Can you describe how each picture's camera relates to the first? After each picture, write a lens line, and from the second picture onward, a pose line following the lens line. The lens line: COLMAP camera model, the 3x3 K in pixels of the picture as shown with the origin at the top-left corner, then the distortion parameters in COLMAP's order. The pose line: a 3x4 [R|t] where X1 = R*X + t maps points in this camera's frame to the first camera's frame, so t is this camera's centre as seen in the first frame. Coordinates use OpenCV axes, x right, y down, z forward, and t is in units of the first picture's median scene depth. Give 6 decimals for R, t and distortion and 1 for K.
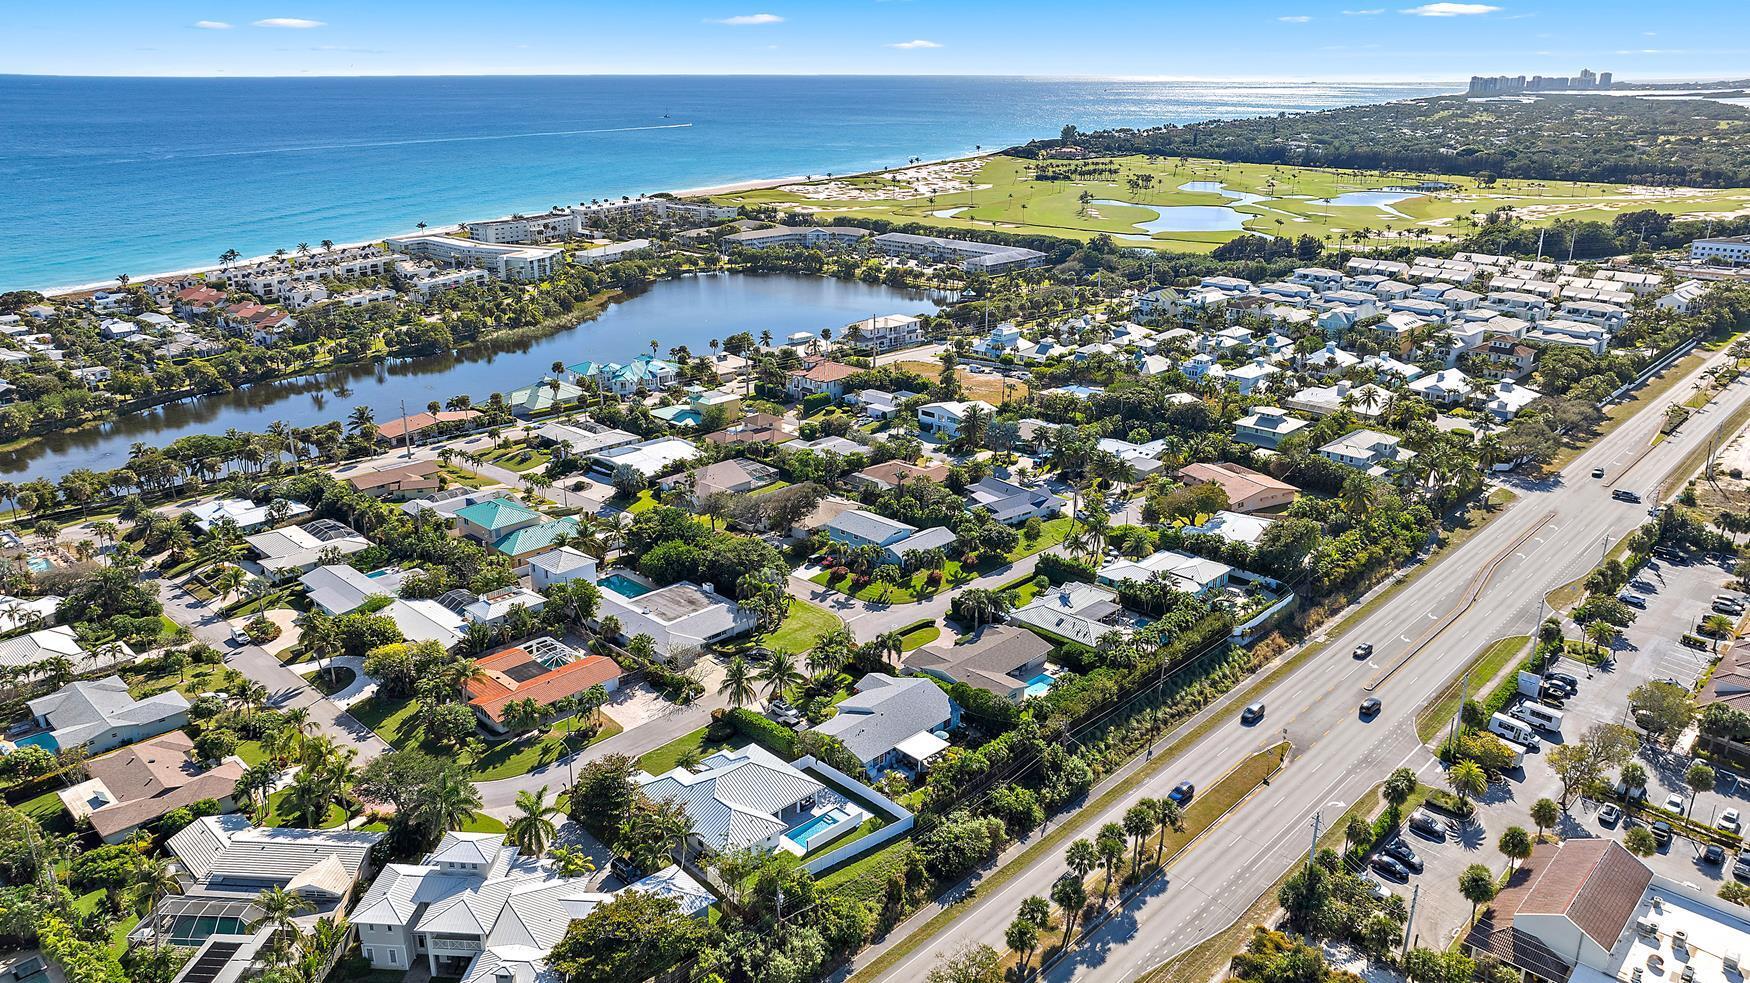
lens RADIAL K [[1231.8, 0, 875.0], [0, 1231.8, 491.5], [0, 0, 1]] dist [-0.025927, 0.002612]
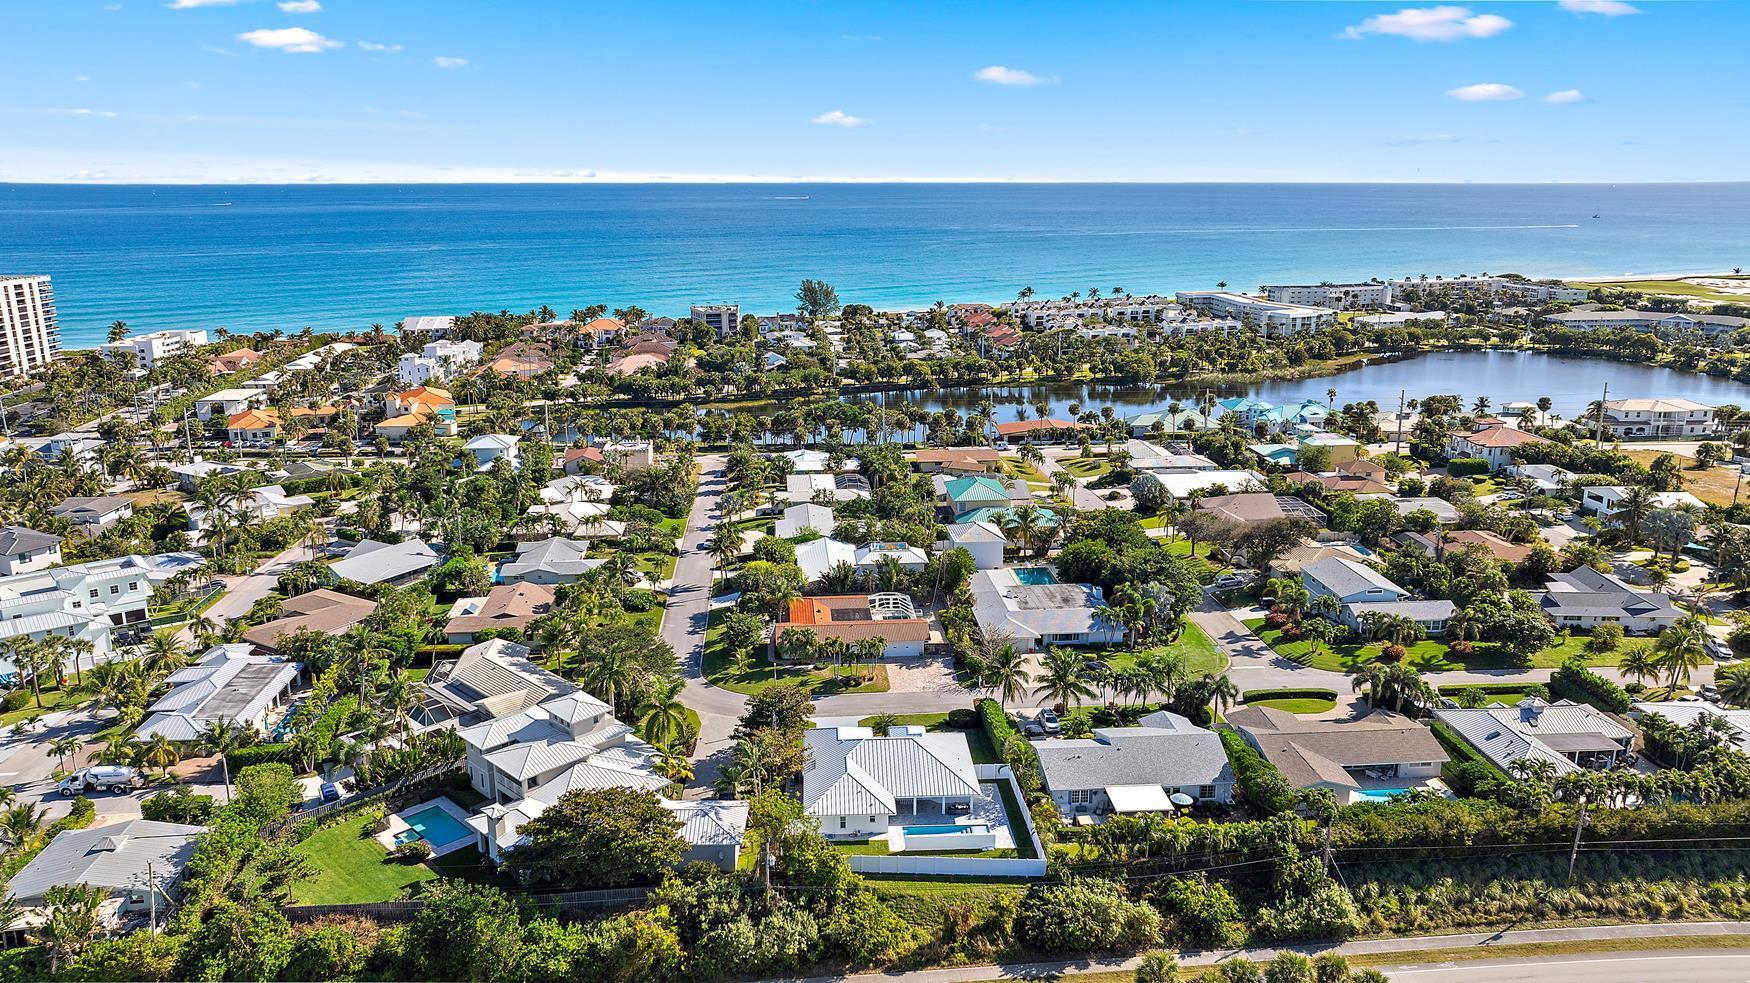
lens RADIAL K [[1223.6, 0, 875.0], [0, 1223.6, 491.5], [0, 0, 1]] dist [-0.023523, 0.049697]
pose [[0.757570, 0.159885, -0.632870, 0.269913], [-0.207942, 0.978140, -0.001802, 0.040337], [0.618747, 0.132965, 0.774256, 0.207817]]
